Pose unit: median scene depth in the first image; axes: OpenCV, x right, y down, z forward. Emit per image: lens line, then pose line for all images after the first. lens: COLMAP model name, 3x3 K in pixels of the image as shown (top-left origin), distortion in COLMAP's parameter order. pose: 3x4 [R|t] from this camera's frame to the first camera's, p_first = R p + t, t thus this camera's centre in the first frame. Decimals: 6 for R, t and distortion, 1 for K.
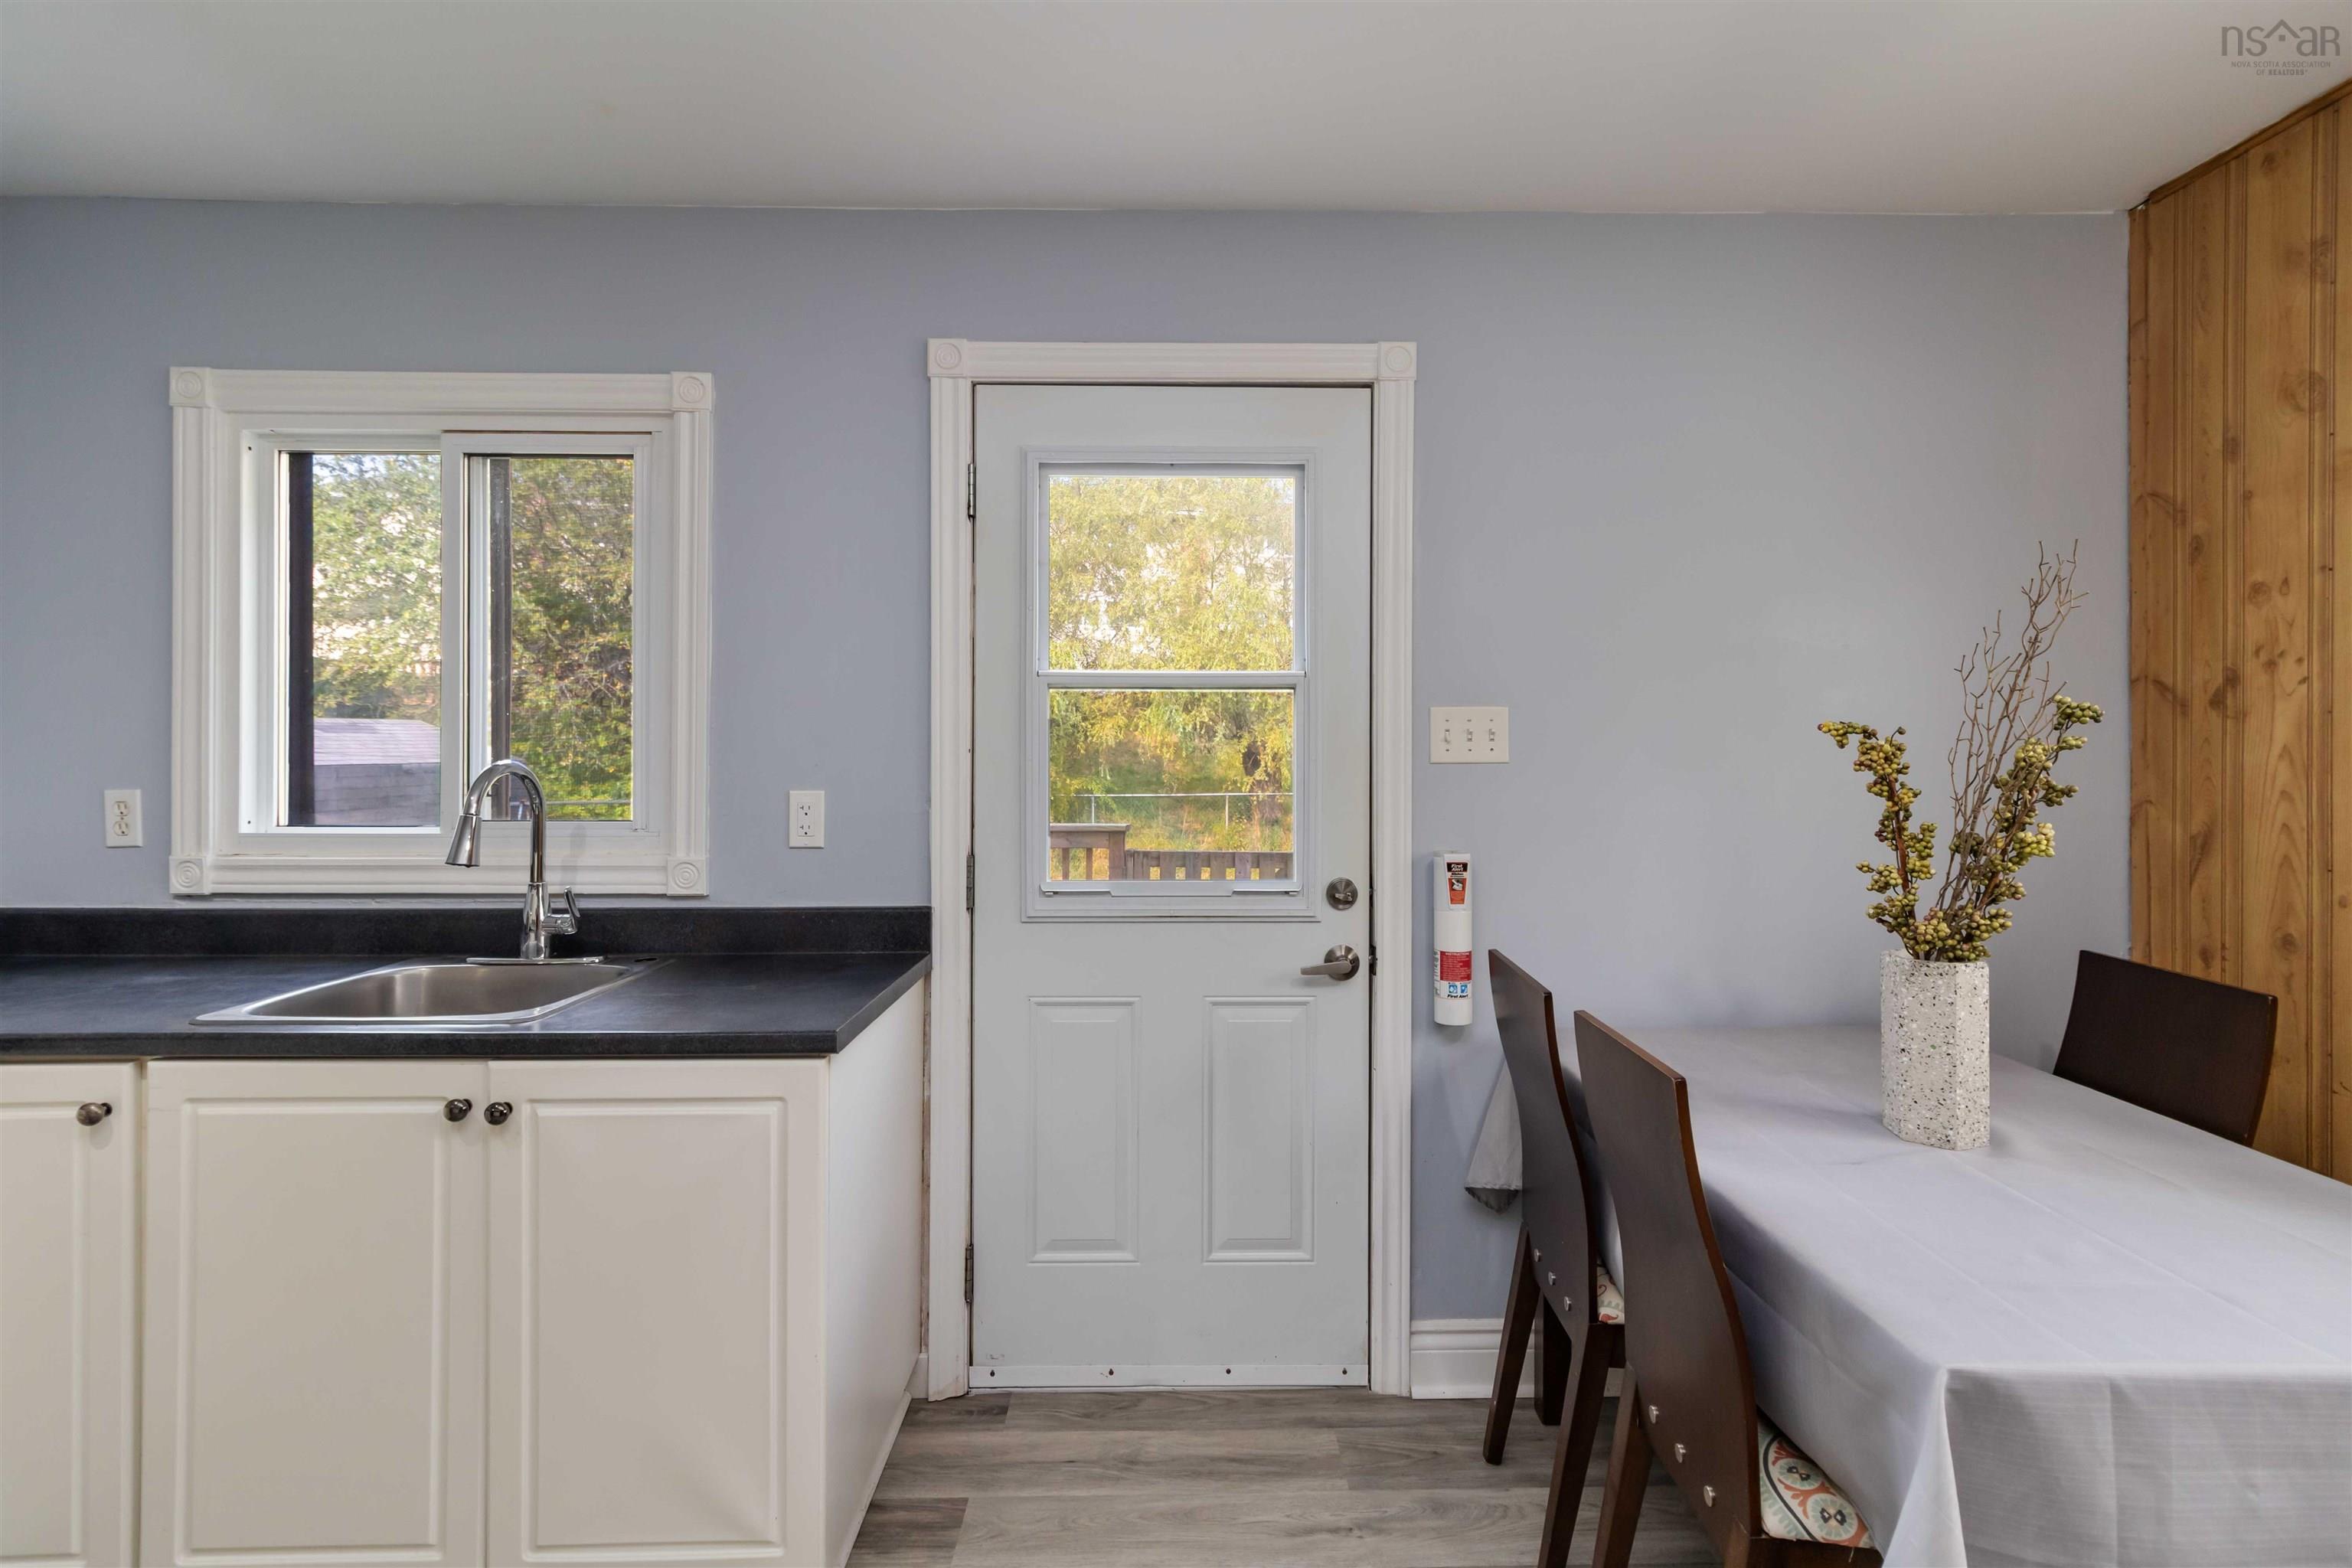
lens RADIAL K [[1105.7, 0, 1186.3], [0, 1105.7, 751.0], [0, 0, 1]] dist [0.002872, 0.001390]
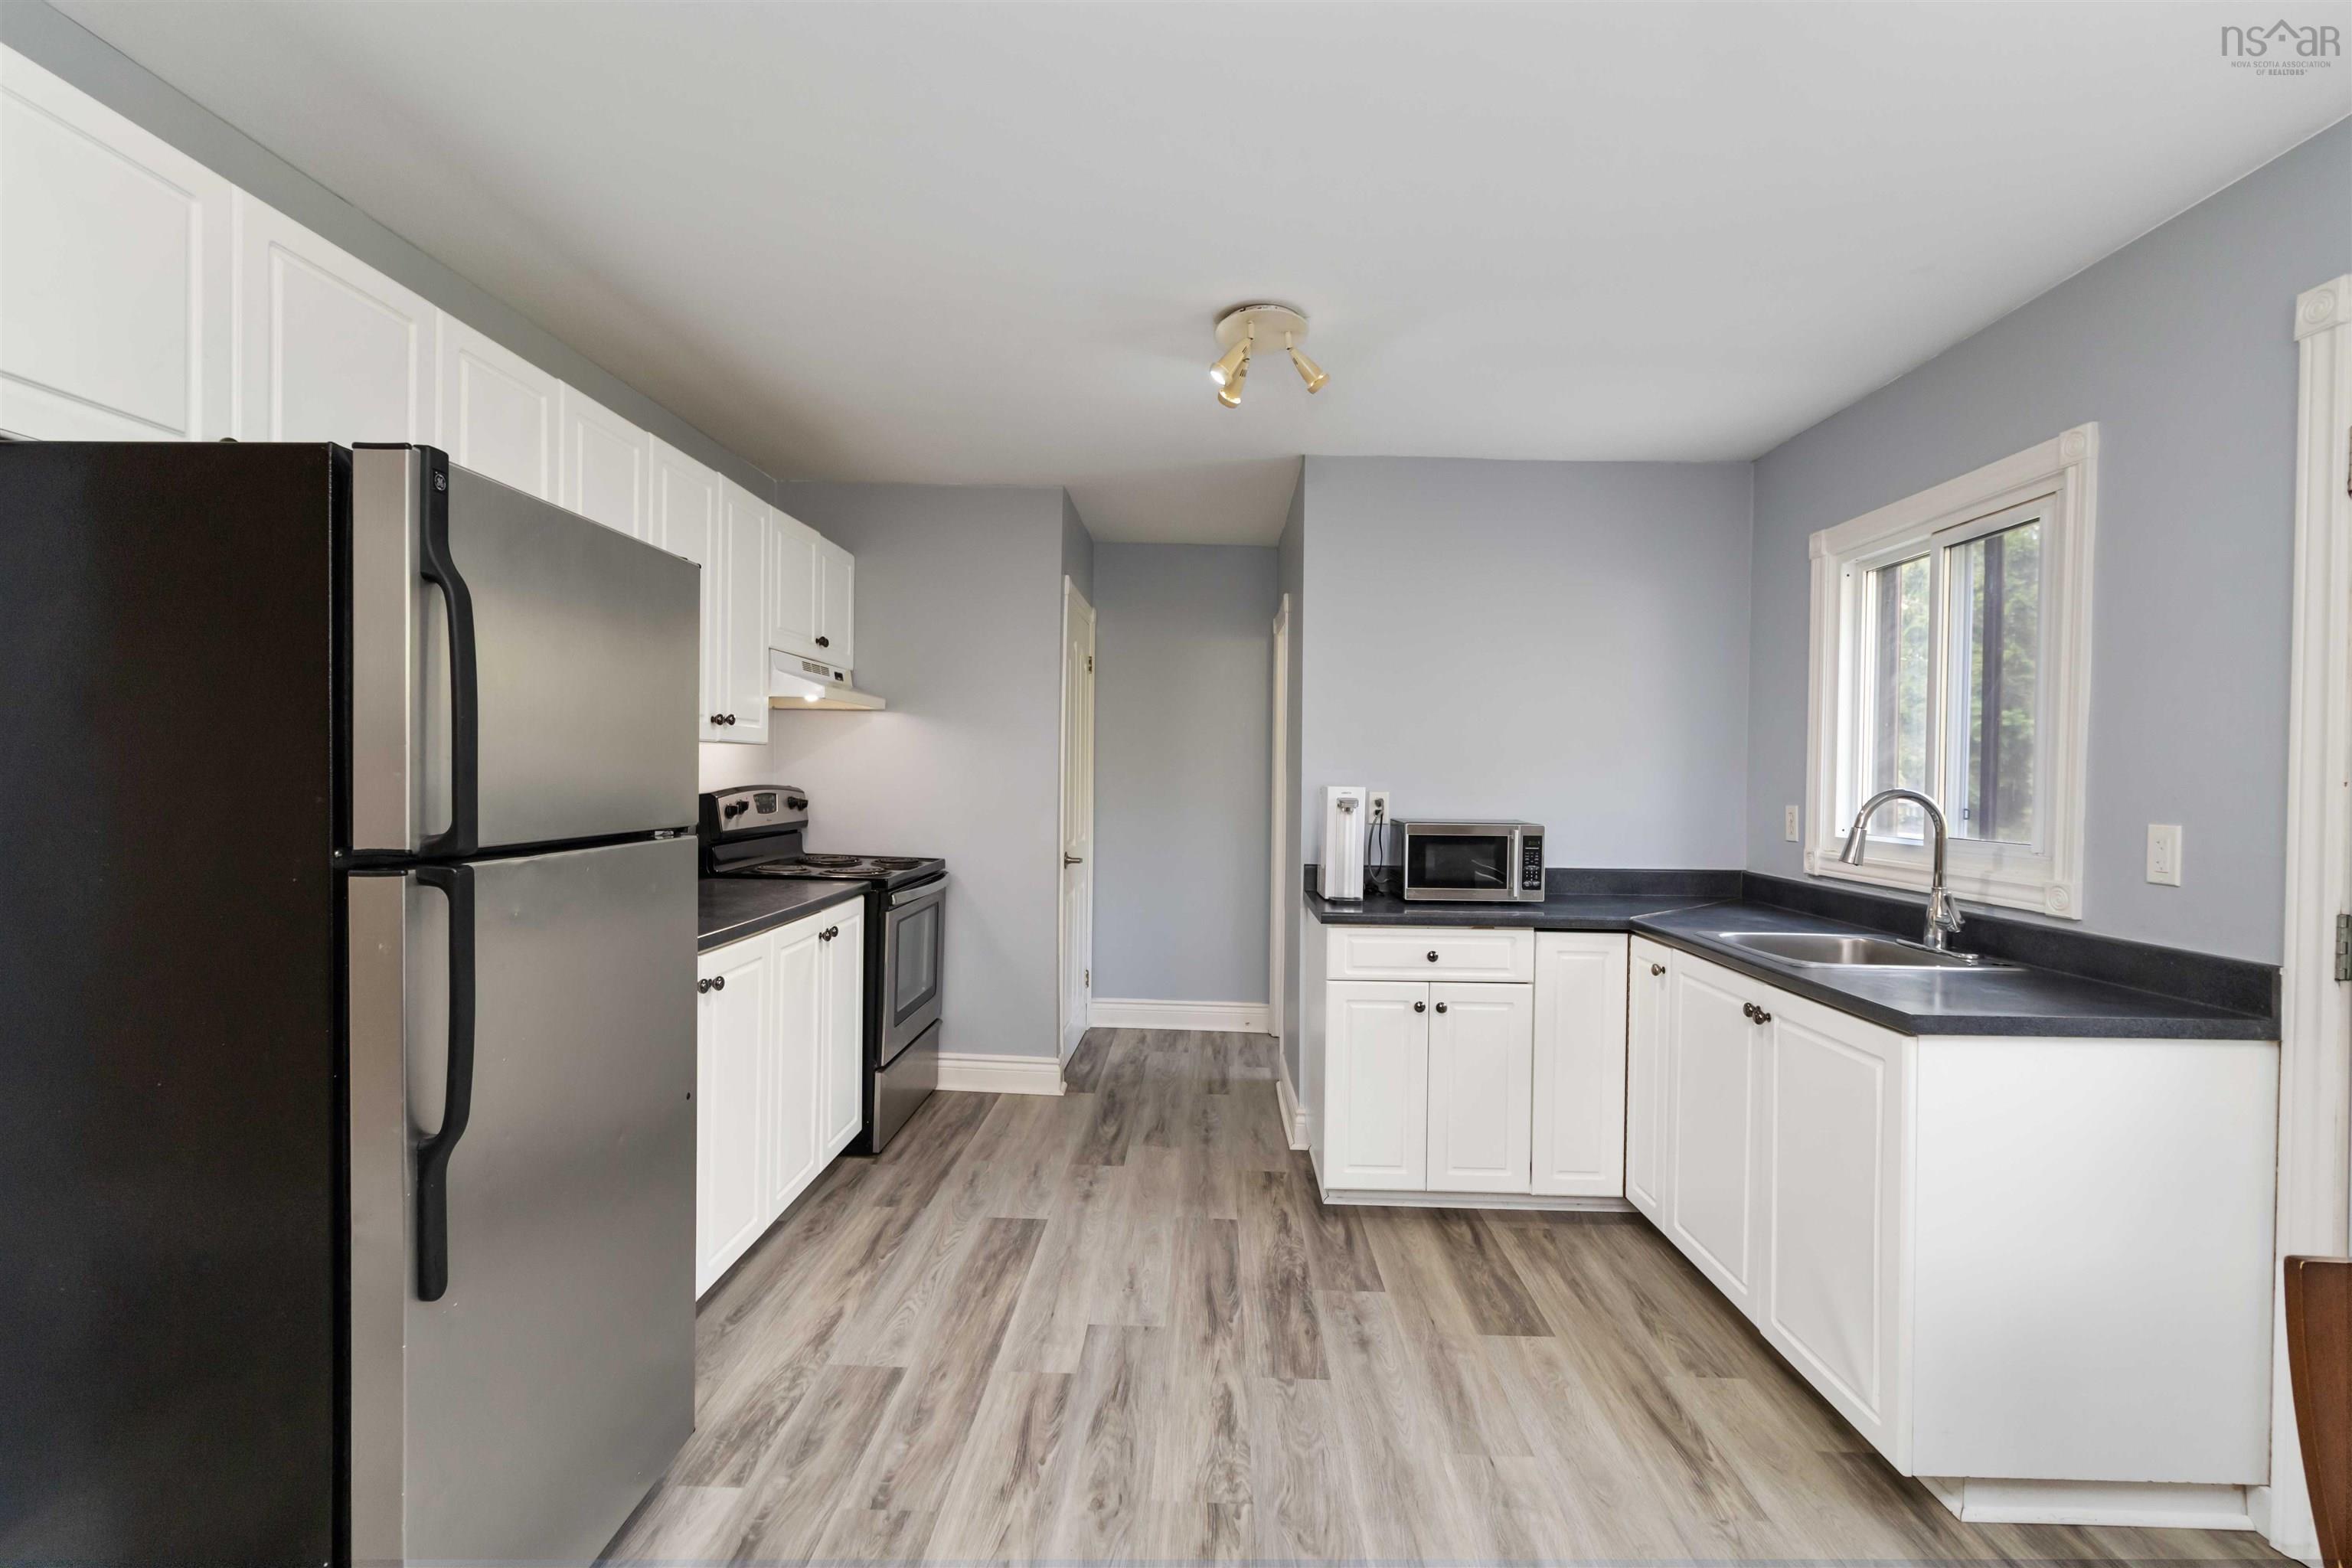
lens RADIAL K [[1078.3, 0, 1176.0], [0, 1078.3, 784.0], [0, 0, 1]] dist [0.002889, 0.001298]
pose [[-0.054790, 0.004797, -0.998486, 0.647990], [-0.011149, 0.999923, 0.005416, 0.005022], [0.998436, 0.011429, -0.054732, 0.197177]]
